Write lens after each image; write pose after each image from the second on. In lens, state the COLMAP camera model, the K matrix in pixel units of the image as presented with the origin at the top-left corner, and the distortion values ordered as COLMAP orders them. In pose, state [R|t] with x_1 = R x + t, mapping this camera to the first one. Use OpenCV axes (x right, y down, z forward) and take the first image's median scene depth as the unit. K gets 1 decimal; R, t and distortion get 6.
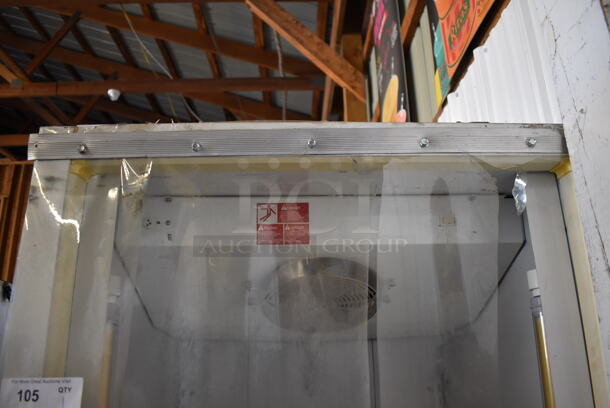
lens RADIAL K [[487.5, 0, 305.9], [0, 487.5, 204.1], [0, 0, 1]] dist [-0.101109, 0.019520]
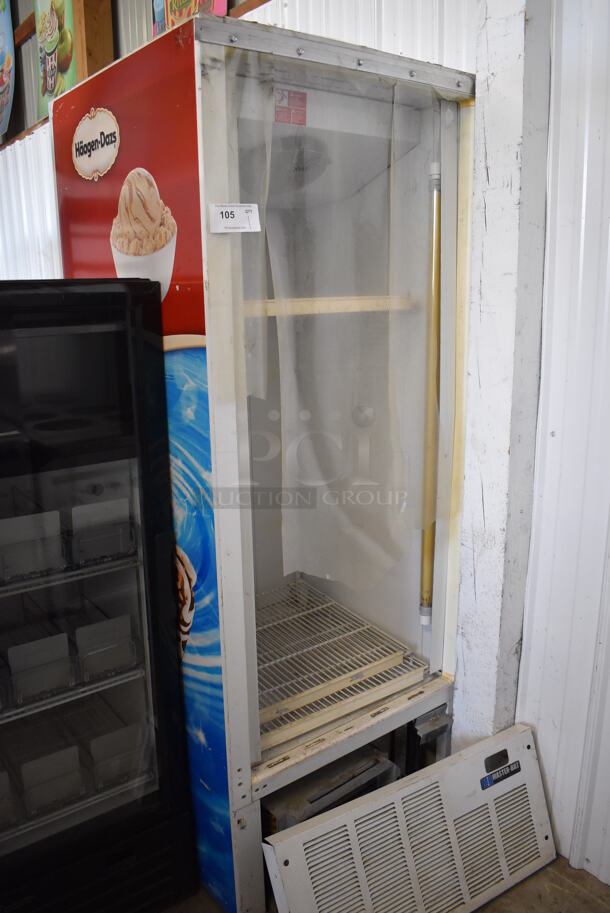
lens RADIAL K [[729.7, 0, 308.2], [0, 729.7, 456.8], [0, 0, 1]] dist [-0.101109, 0.019520]
pose [[0.809967, -0.137184, 0.570204, -1.542465], [-0.177052, 0.869696, 0.460739, -0.043051], [-0.559111, -0.474140, 0.680137, -0.998618]]
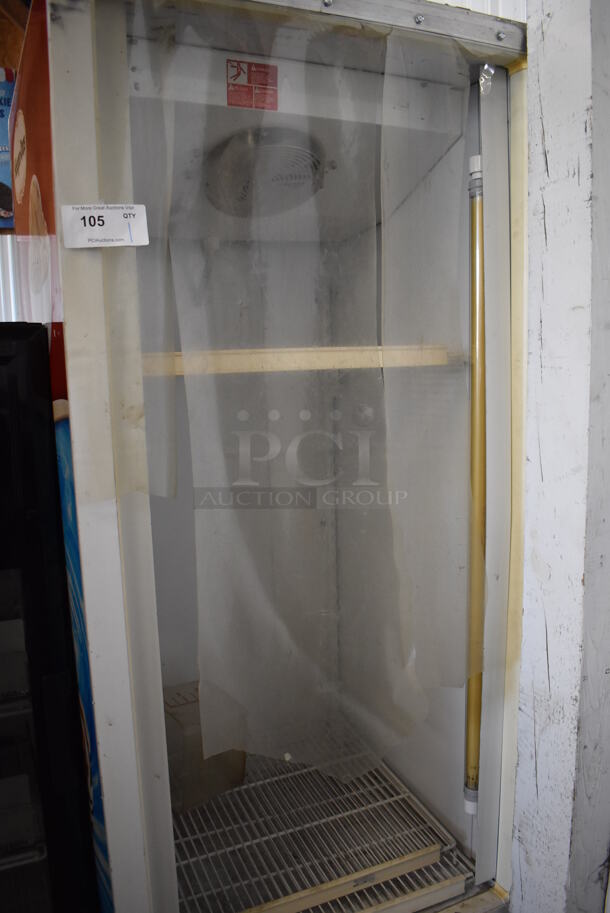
lens RADIAL K [[729.7, 0, 306.0], [0, 729.7, 456.7], [0, 0, 1]] dist [-0.101109, 0.019520]
pose [[0.918730, -0.067141, 0.389136, -0.670307], [-0.108005, 0.905139, 0.411166, 0.142168], [-0.379828, -0.419780, 0.824327, -0.619660]]
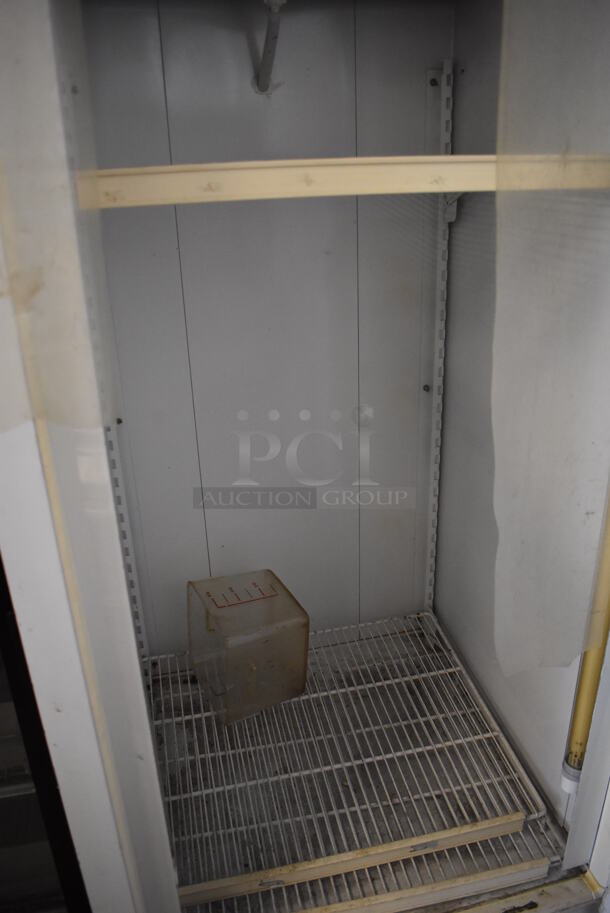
lens RADIAL K [[729.7, 0, 304.7], [0, 729.7, 458.9], [0, 0, 1]] dist [-0.101109, 0.019520]
pose [[0.979884, -0.097325, 0.174227, -0.283548], [-0.040952, 0.756381, 0.652848, 0.277042], [-0.195320, -0.646850, 0.737180, -0.102130]]
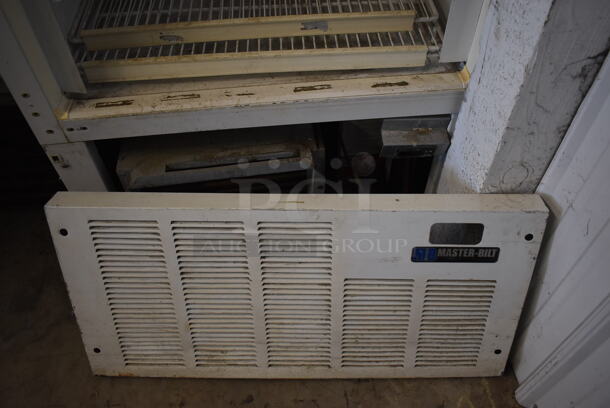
lens RADIAL K [[487.5, 0, 305.8], [0, 487.5, 205.0], [0, 0, 1]] dist [-0.101109, 0.019520]
pose [[0.998261, -0.045329, 0.037678, 0.117812], [-0.018459, 0.366664, 0.930170, 1.098641], [-0.055979, -0.929249, 0.365189, -0.399714]]
